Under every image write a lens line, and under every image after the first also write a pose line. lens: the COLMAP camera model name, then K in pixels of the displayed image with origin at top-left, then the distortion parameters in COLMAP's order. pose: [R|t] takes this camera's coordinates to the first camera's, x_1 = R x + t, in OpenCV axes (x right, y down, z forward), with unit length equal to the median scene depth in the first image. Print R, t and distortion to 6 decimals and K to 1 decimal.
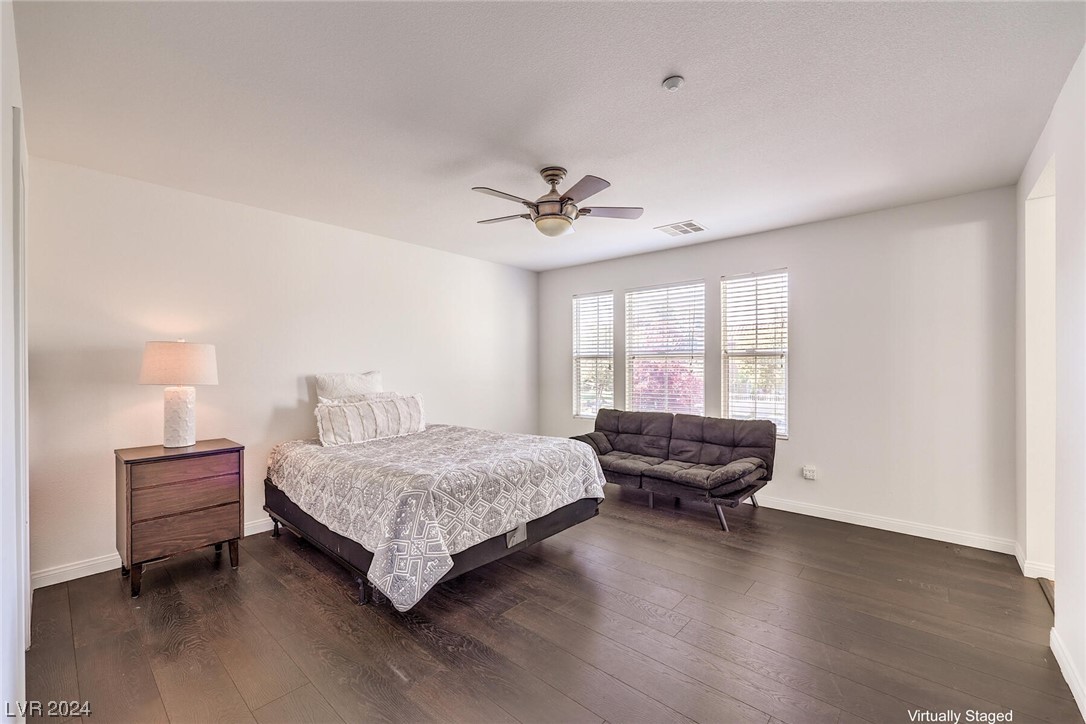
lens RADIAL K [[443.7, 0, 543.0], [0, 443.7, 362.0], [0, 0, 1]] dist [0.000320, -0.000075]
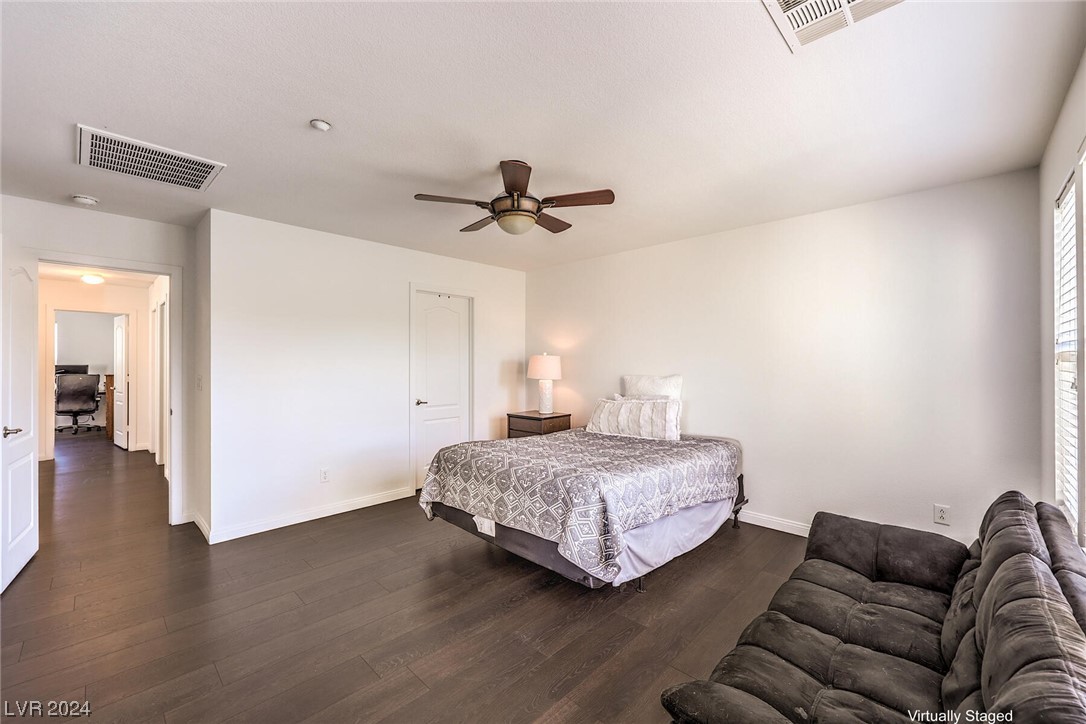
lens RADIAL K [[443.7, 0, 543.0], [0, 443.7, 362.0], [0, 0, 1]] dist [0.000320, -0.000075]
pose [[-0.050095, 0.008254, -0.998710, 0.965853], [0.010287, 0.999917, 0.007748, -0.017775], [0.998691, -0.009886, -0.050176, 1.138572]]
